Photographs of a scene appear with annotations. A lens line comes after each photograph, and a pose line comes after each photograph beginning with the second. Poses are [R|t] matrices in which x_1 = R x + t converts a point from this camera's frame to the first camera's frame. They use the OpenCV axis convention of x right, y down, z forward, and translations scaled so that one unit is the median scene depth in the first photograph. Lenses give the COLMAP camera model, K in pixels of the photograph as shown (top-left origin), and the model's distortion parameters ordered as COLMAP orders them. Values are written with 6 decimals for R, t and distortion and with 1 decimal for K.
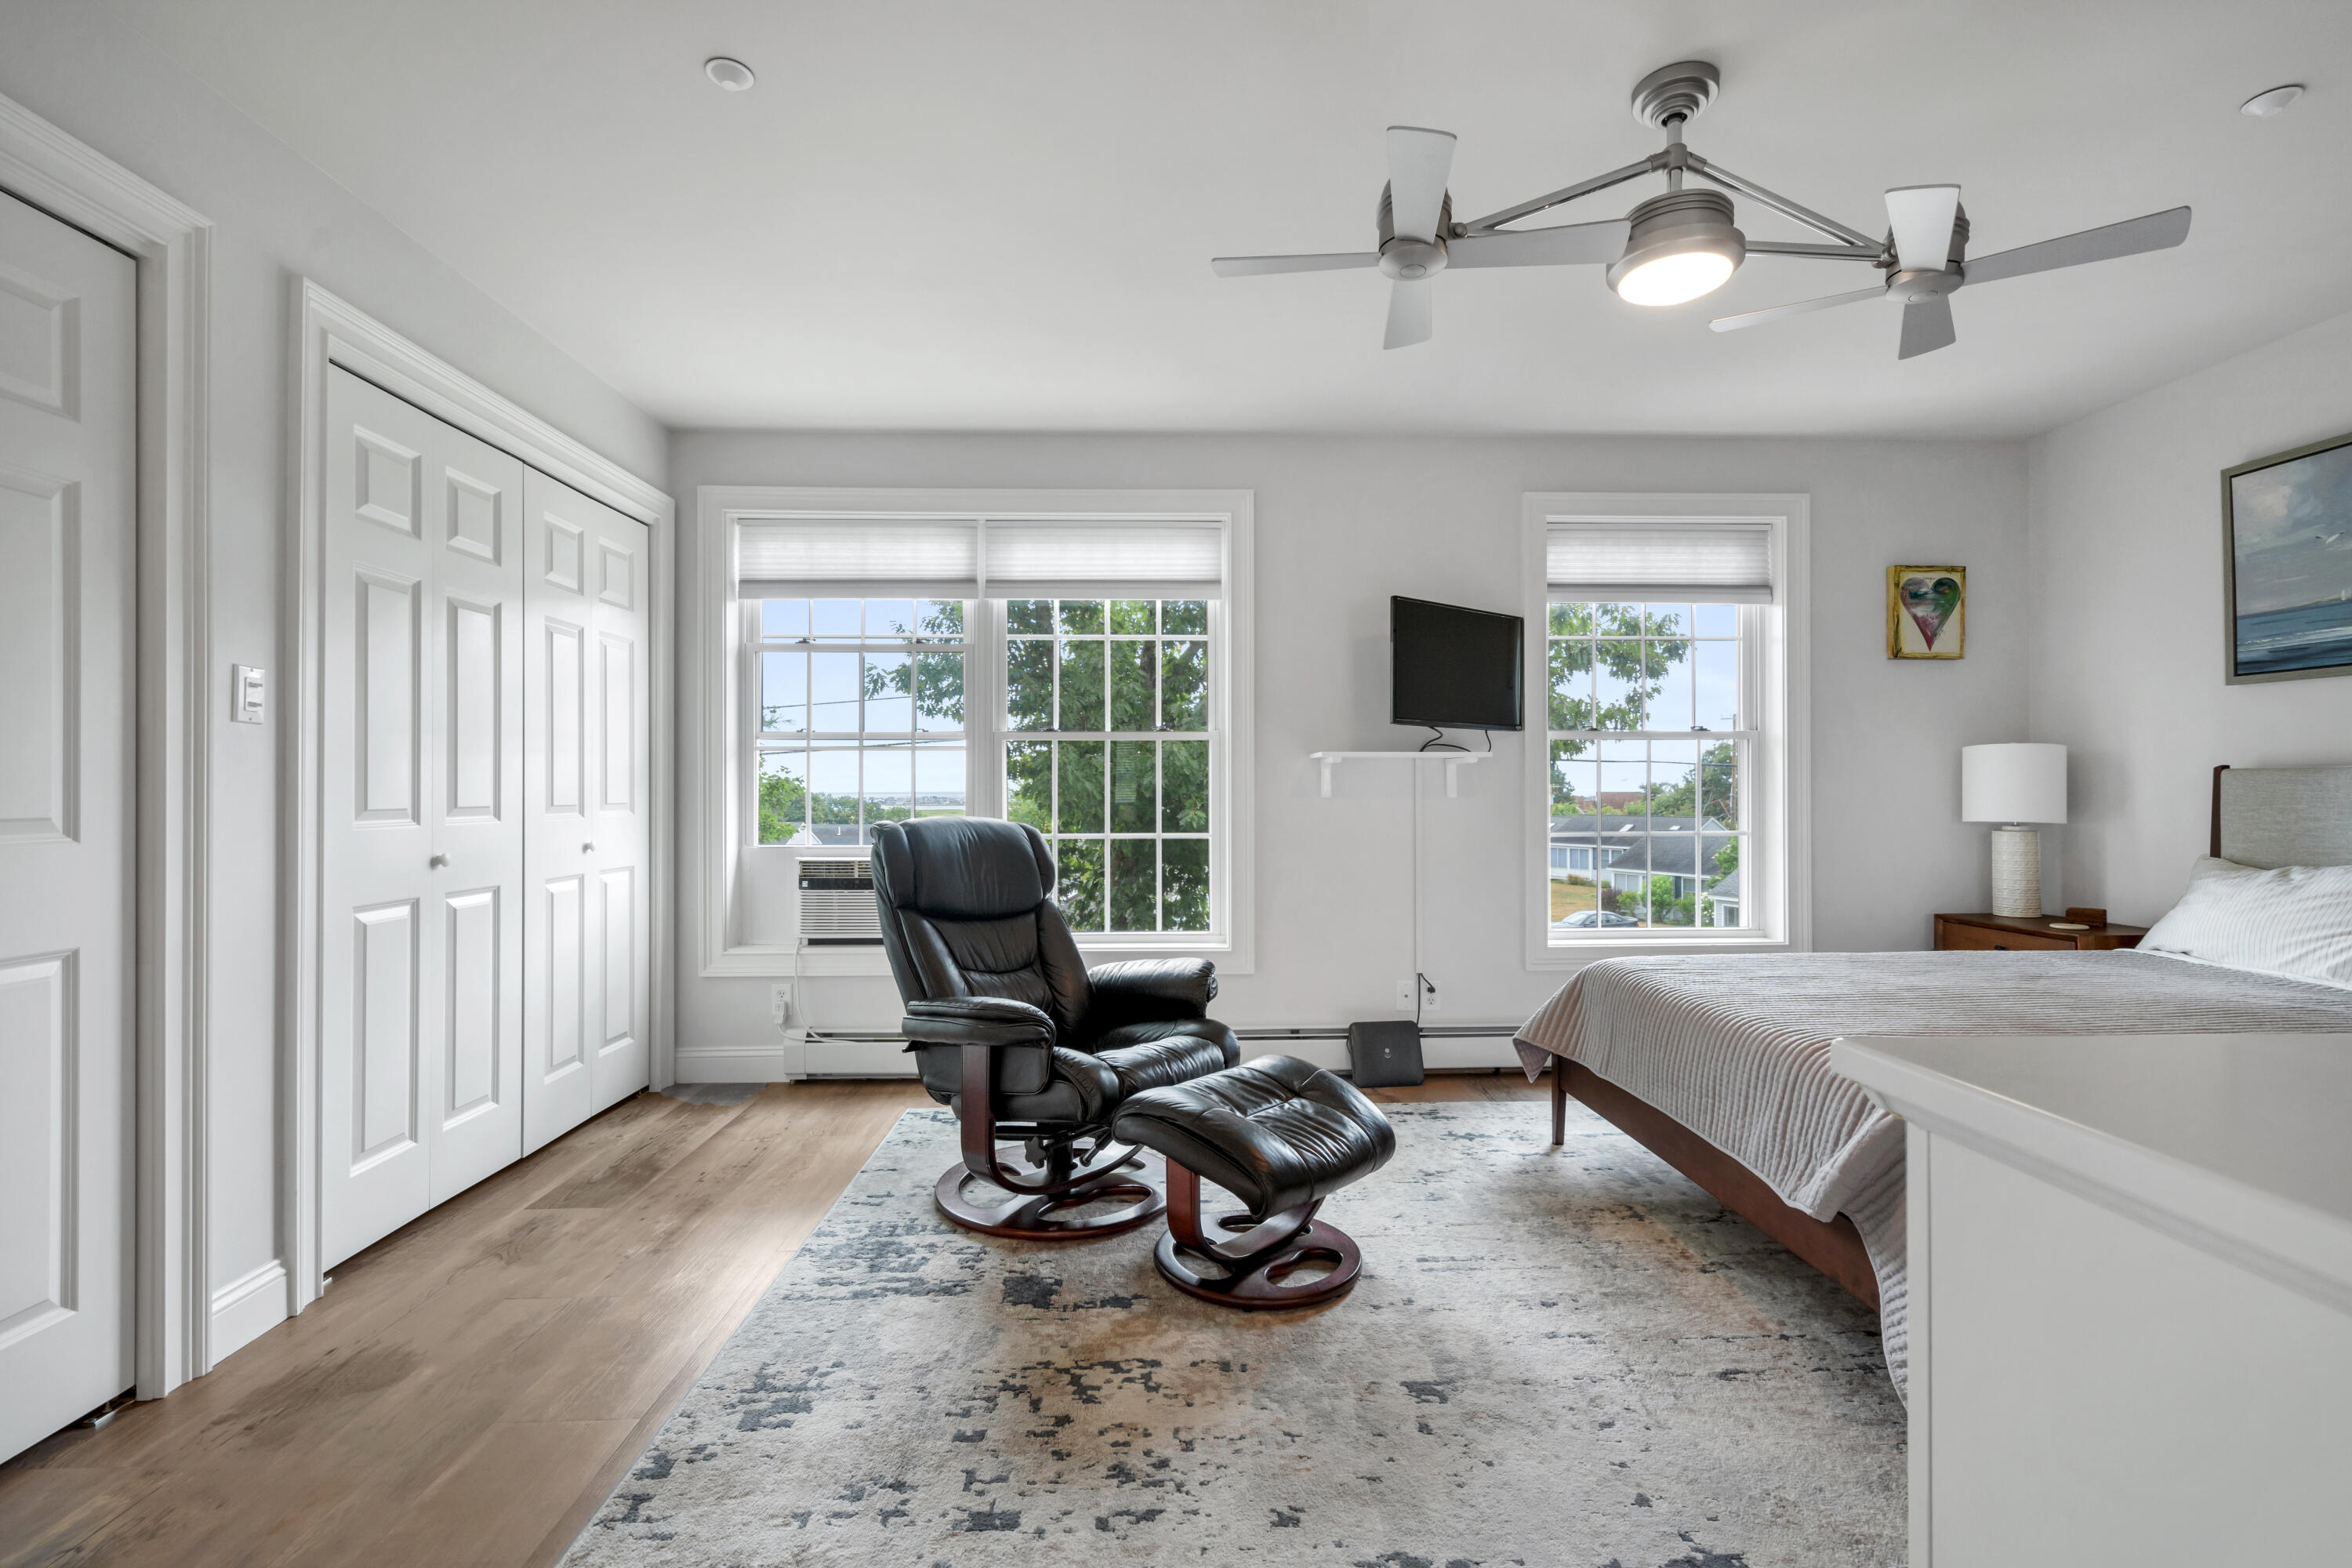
lens RADIAL K [[1090.2, 0, 1168.8], [0, 1090.2, 778.7], [0, 0, 1]] dist [-0.007656, 0.004316]
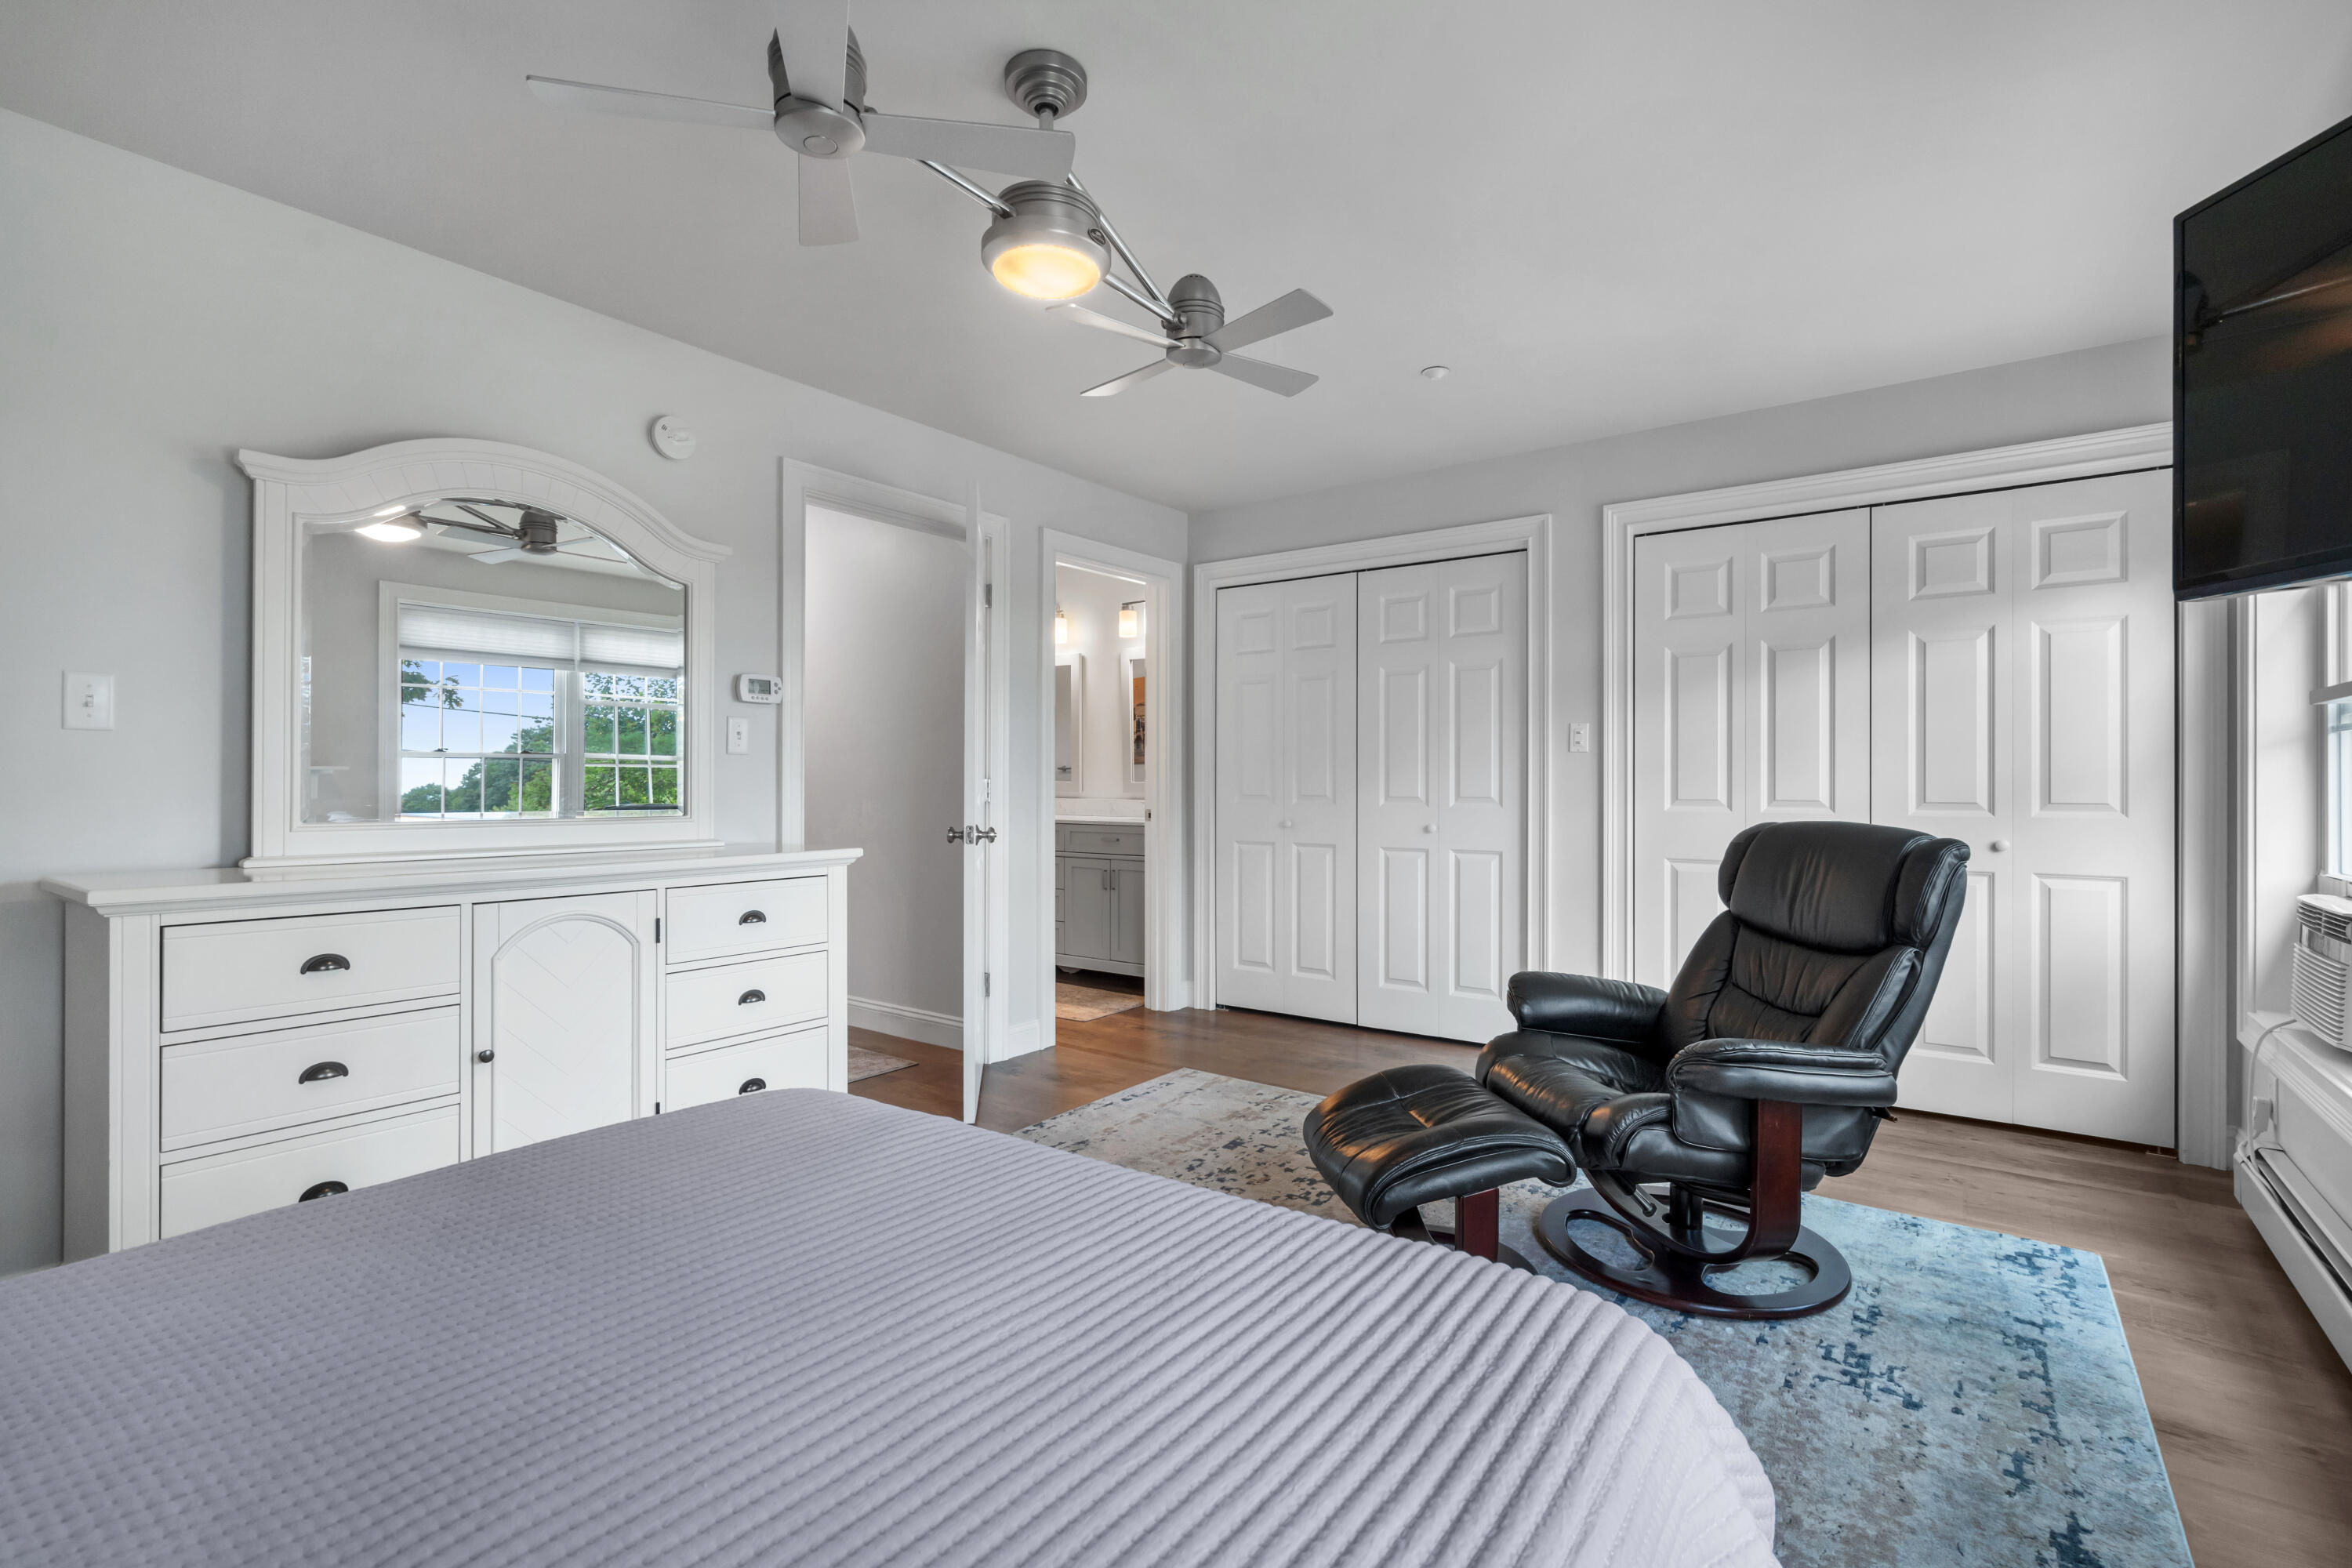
lens RADIAL K [[1090.2, 0, 1176.7], [0, 1090.2, 783.2], [0, 0, 1]] dist [-0.007656, 0.004316]
pose [[-0.631910, 0.001785, -0.775040, 0.695671], [0.004440, 0.999989, -0.001318, 0.003584], [0.775029, -0.004274, -0.631911, 1.034658]]
